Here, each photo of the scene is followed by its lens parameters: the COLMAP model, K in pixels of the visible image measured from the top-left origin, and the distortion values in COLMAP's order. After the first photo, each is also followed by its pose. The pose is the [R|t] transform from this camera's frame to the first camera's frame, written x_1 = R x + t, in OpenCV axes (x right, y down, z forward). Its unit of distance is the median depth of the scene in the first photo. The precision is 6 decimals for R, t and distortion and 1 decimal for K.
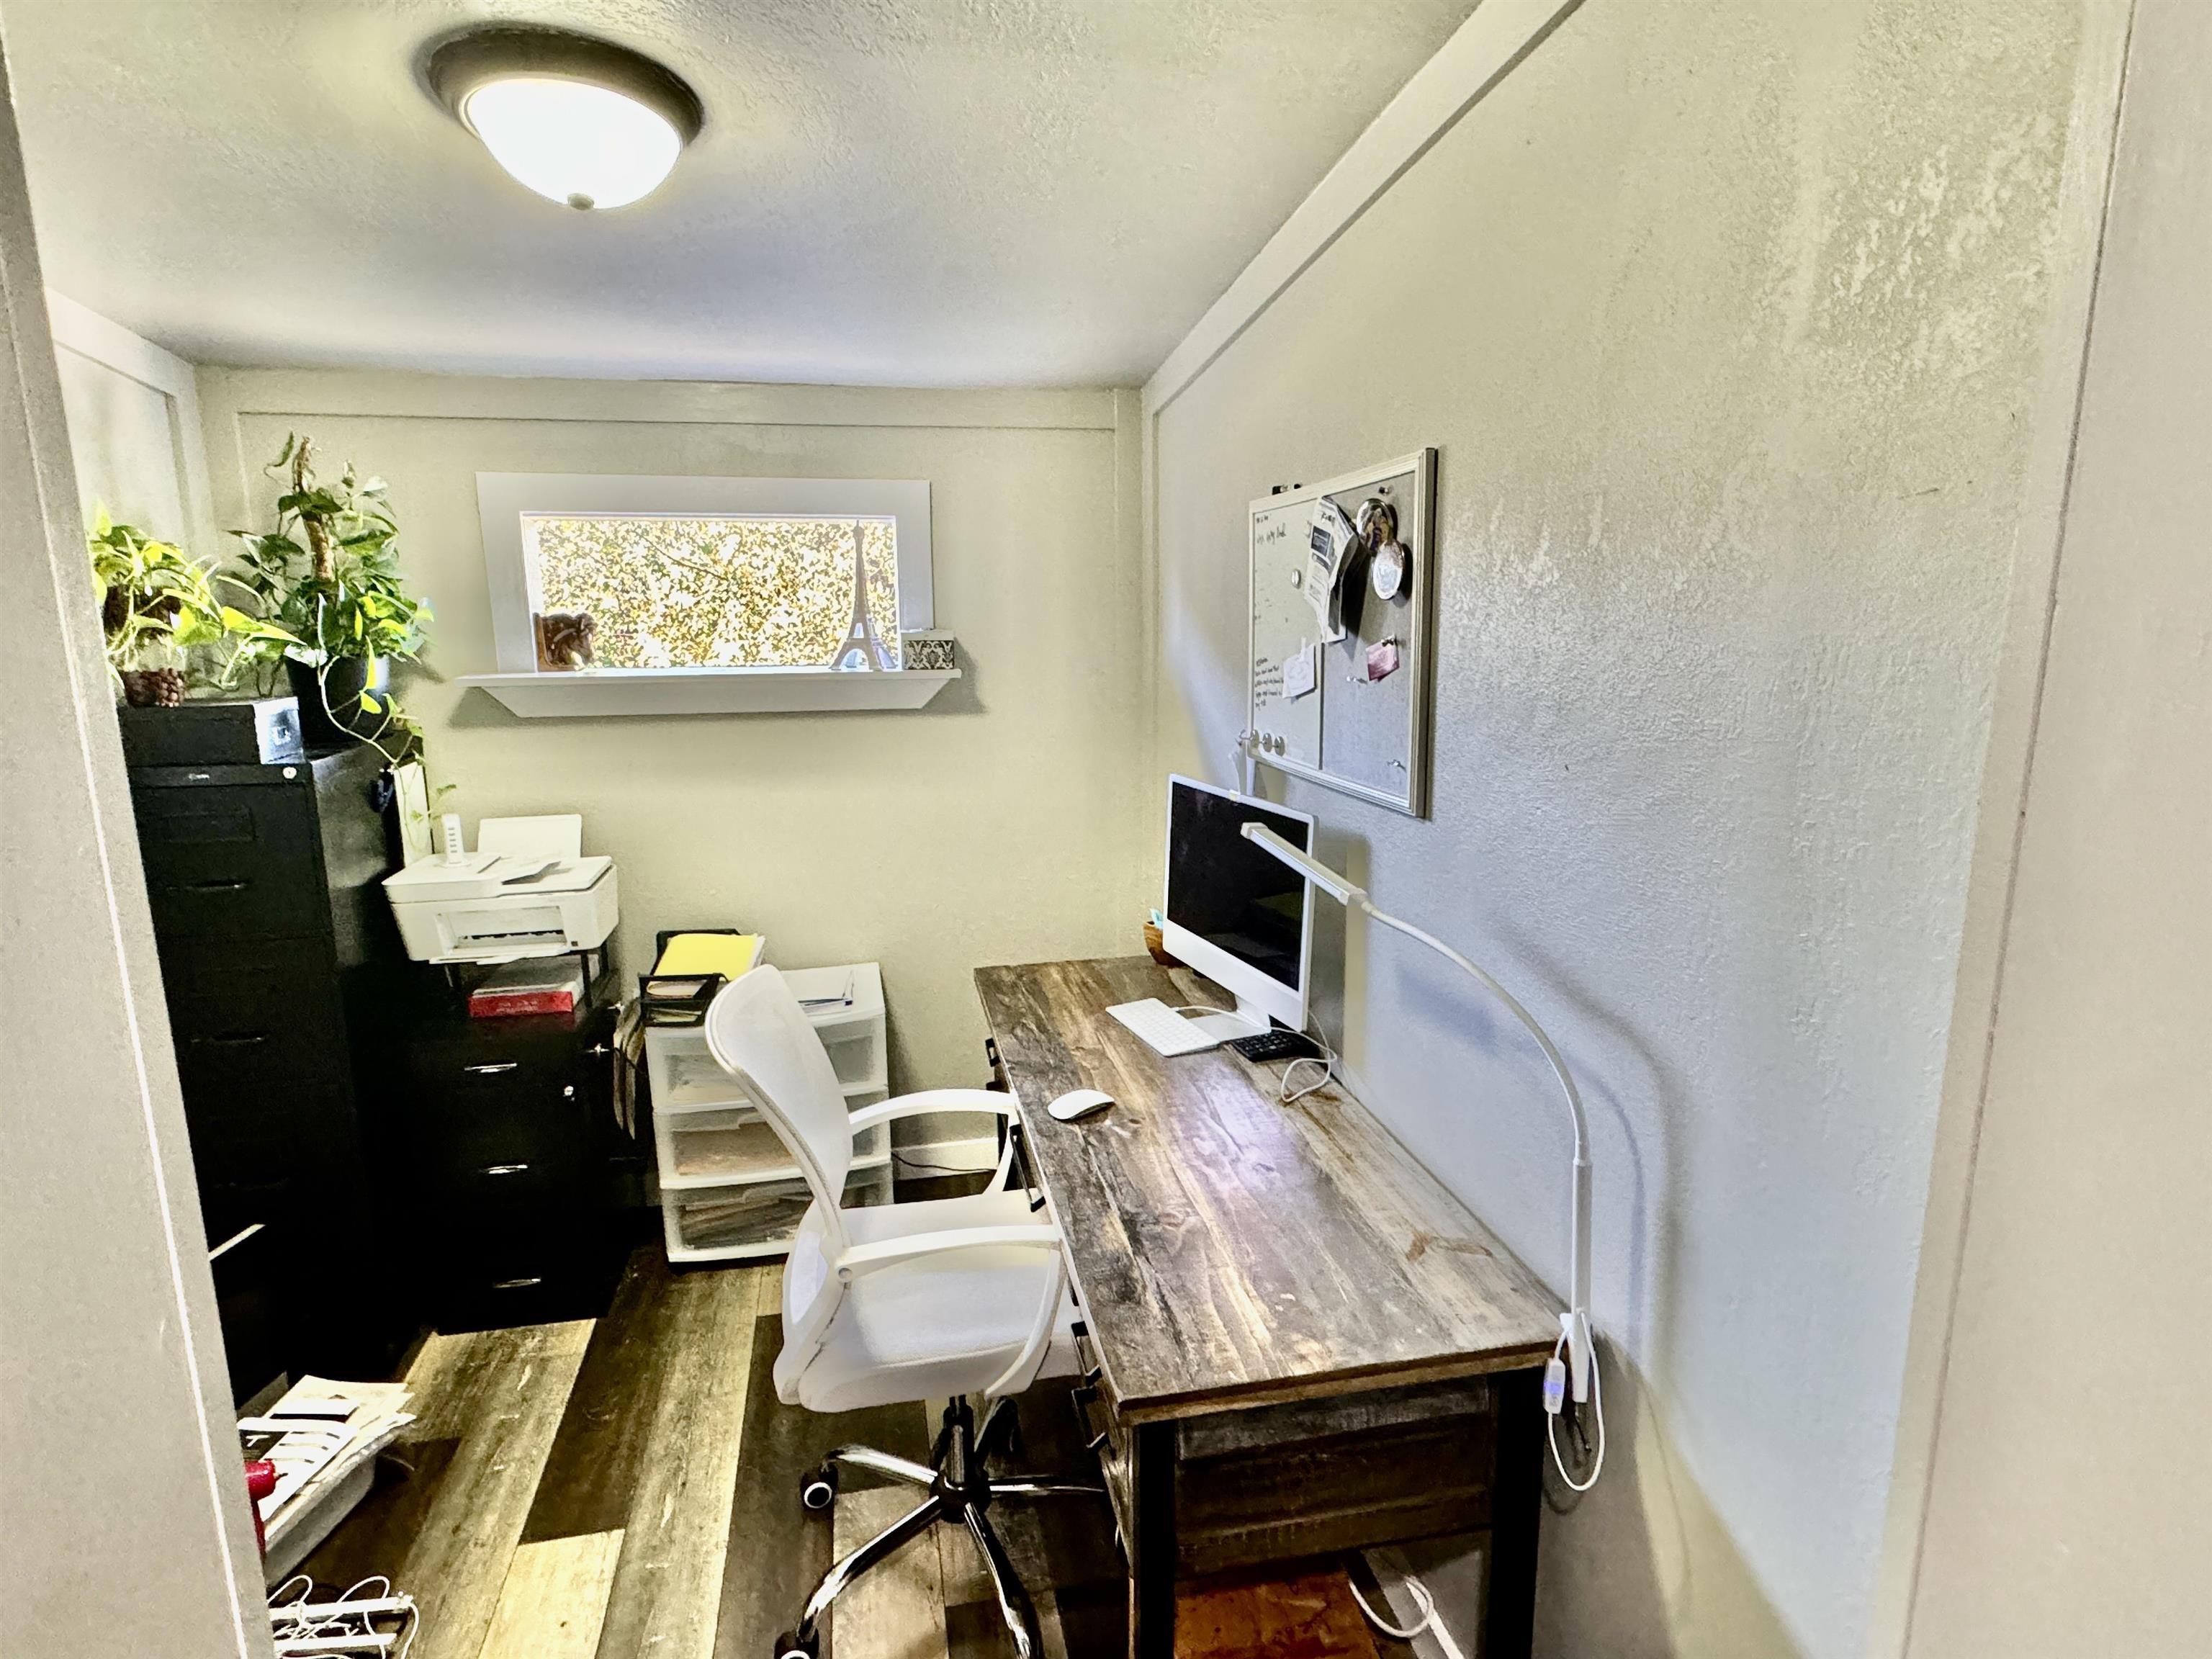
lens RADIAL K [[1200.2, 0, 1100.2], [0, 1200.2, 833.1], [0, 0, 1]] dist [-0.002080, 0.001056]
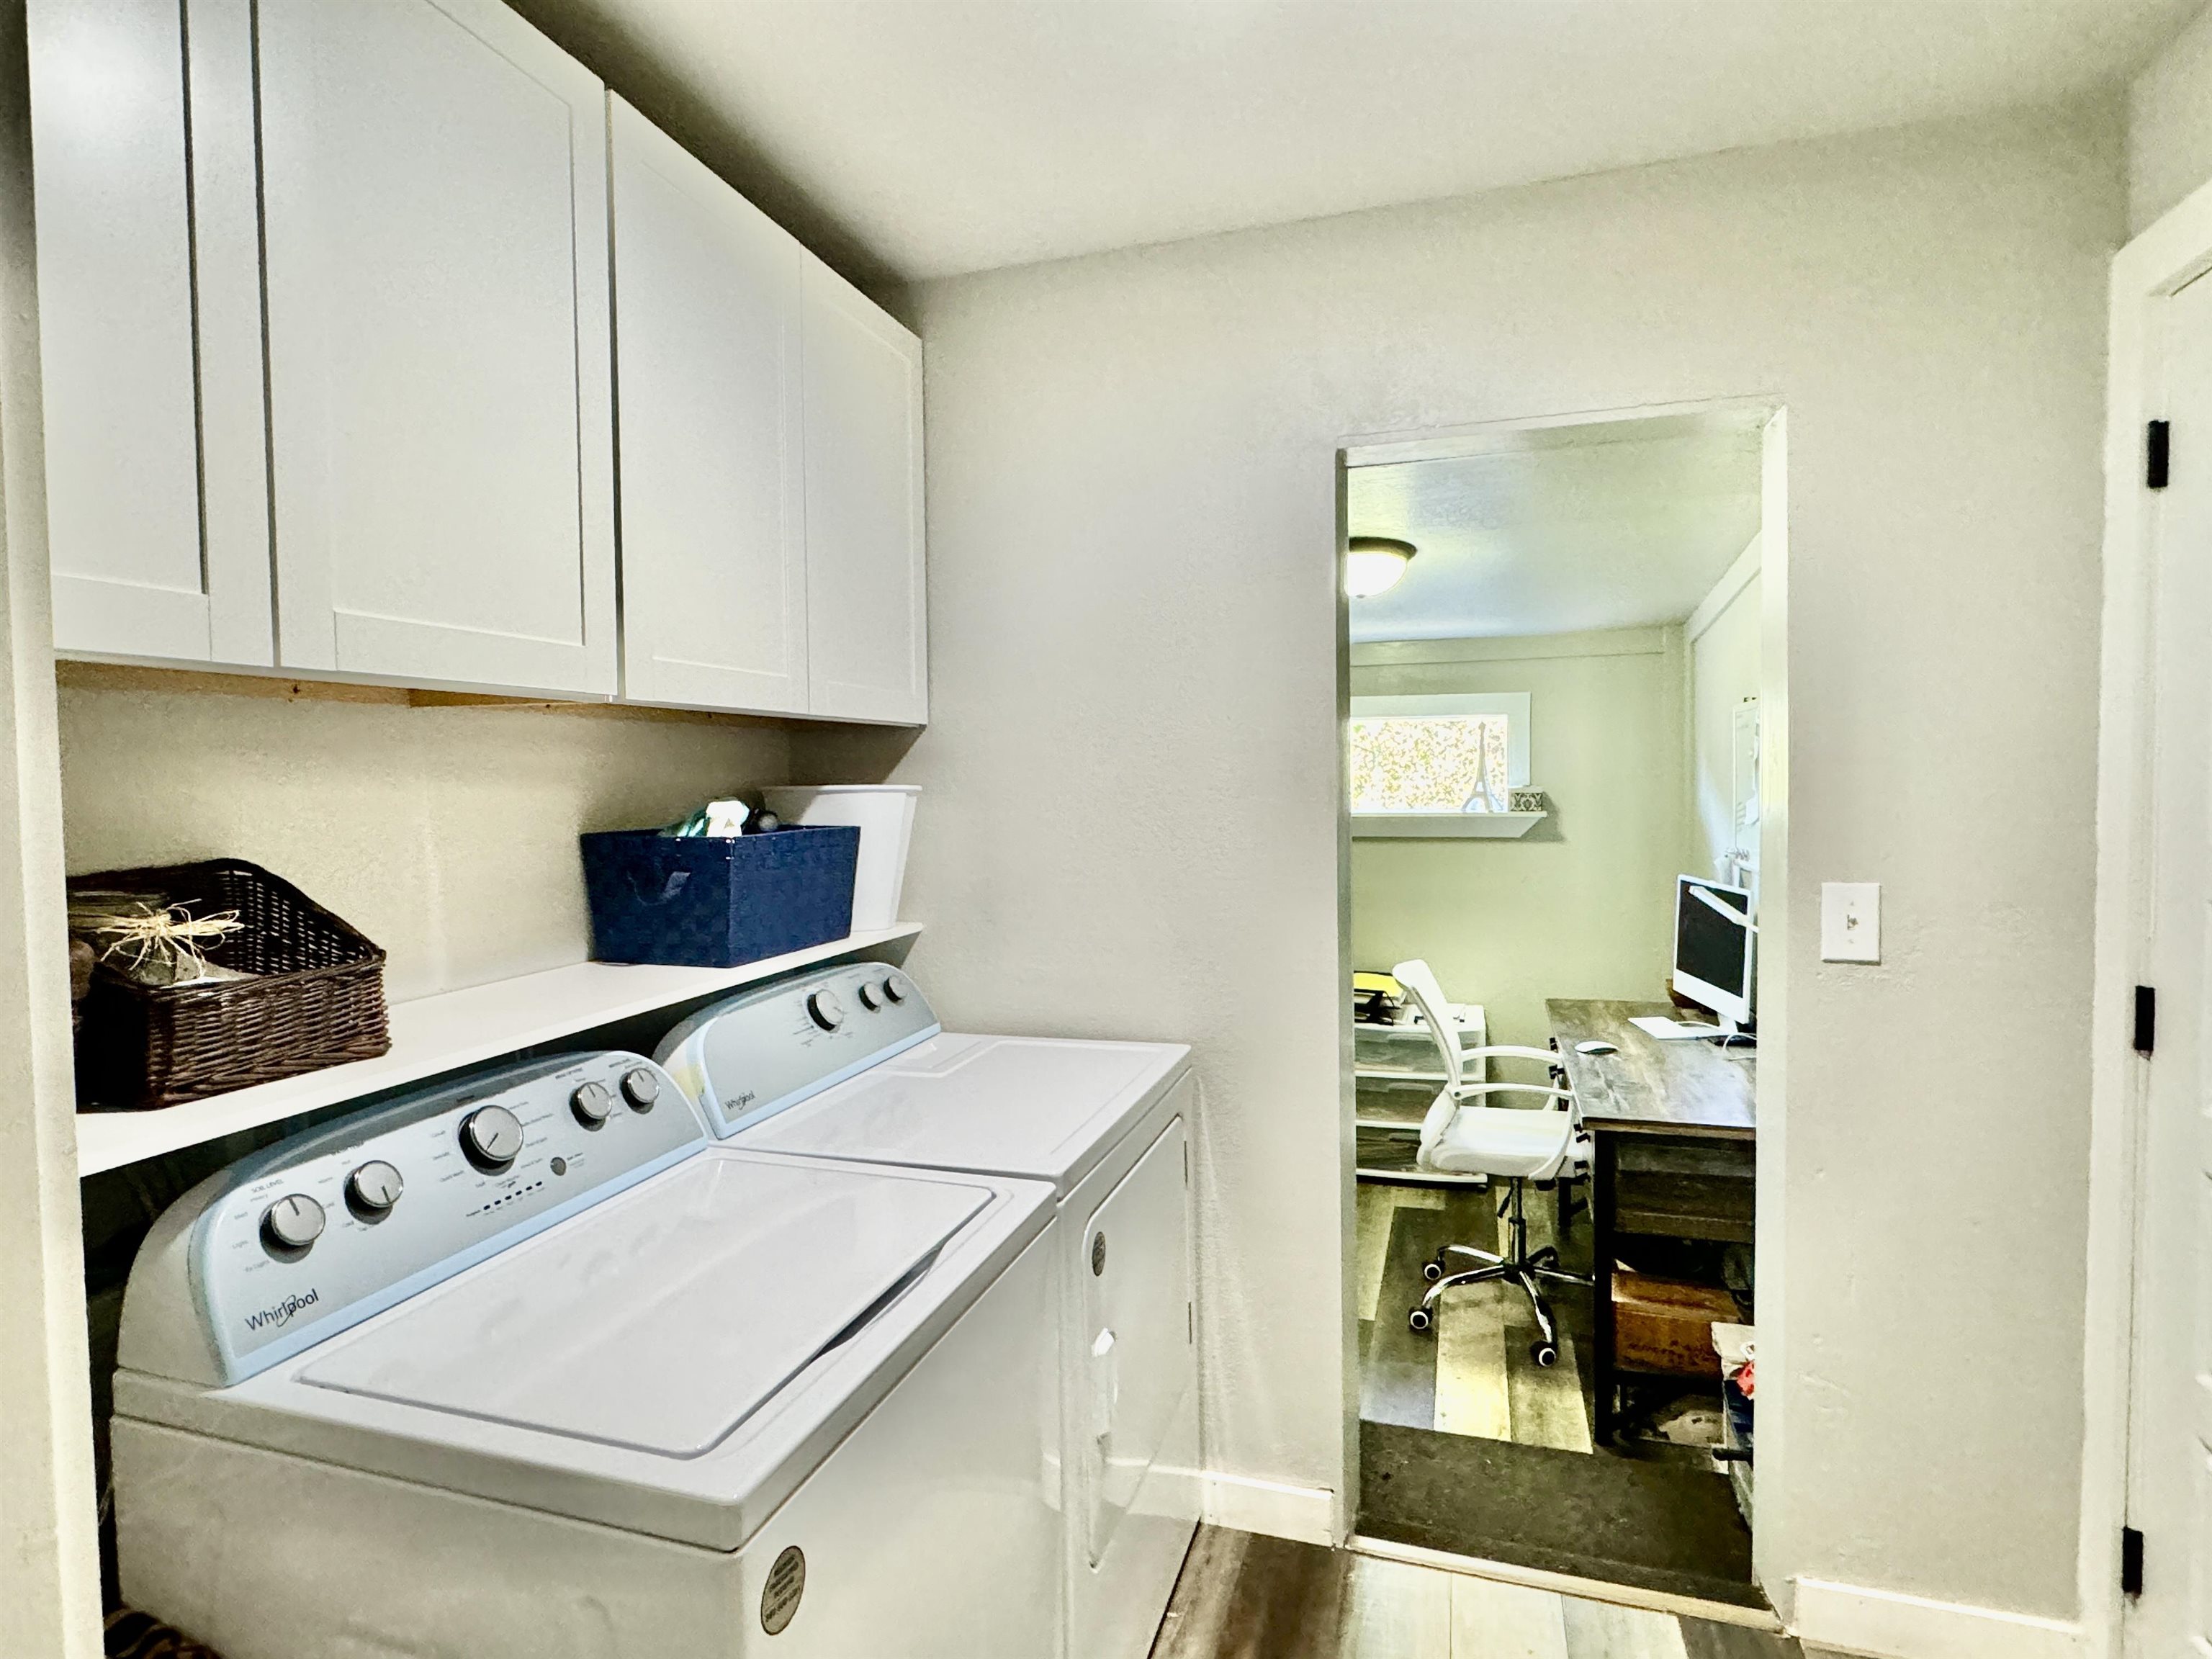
lens RADIAL K [[1200.2, 0, 1091.1], [0, 1200.2, 826.0], [0, 0, 1]] dist [-0.002080, 0.001056]
pose [[0.872885, 0.015874, -0.487667, 0.141808], [-0.085012, 0.989131, -0.119966, 0.132610], [0.480463, 0.146174, 0.864748, -0.694077]]
